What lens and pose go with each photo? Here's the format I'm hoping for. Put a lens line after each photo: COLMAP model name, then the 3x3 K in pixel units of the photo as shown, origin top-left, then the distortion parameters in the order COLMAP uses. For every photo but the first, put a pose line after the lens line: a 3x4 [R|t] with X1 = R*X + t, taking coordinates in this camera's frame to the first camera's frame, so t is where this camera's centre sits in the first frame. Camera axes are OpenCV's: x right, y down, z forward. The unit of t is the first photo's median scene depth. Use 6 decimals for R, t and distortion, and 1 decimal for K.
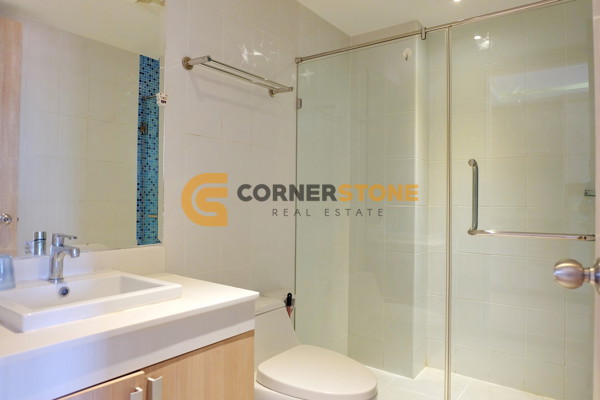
lens RADIAL K [[412.8, 0, 303.5], [0, 412.8, 197.5], [0, 0, 1]] dist [-0.076781, 0.094031]
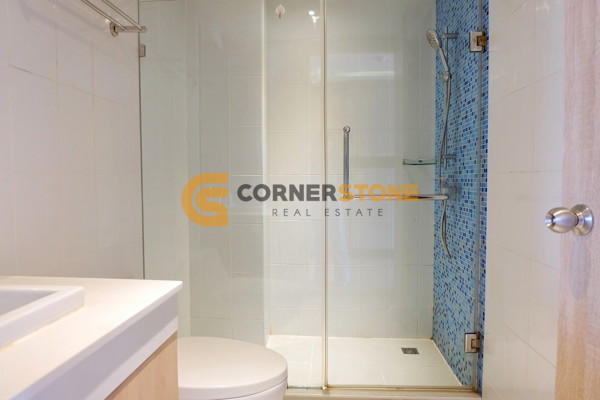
lens RADIAL K [[405.6, 0, 300.5], [0, 405.6, 202.0], [0, 0, 1]] dist [-0.022356, 0.000373]
pose [[0.848878, -0.039933, 0.527078, -0.191032], [0.005121, 0.997717, 0.067342, 0.019863], [-0.528563, -0.054466, 0.847145, 0.151914]]
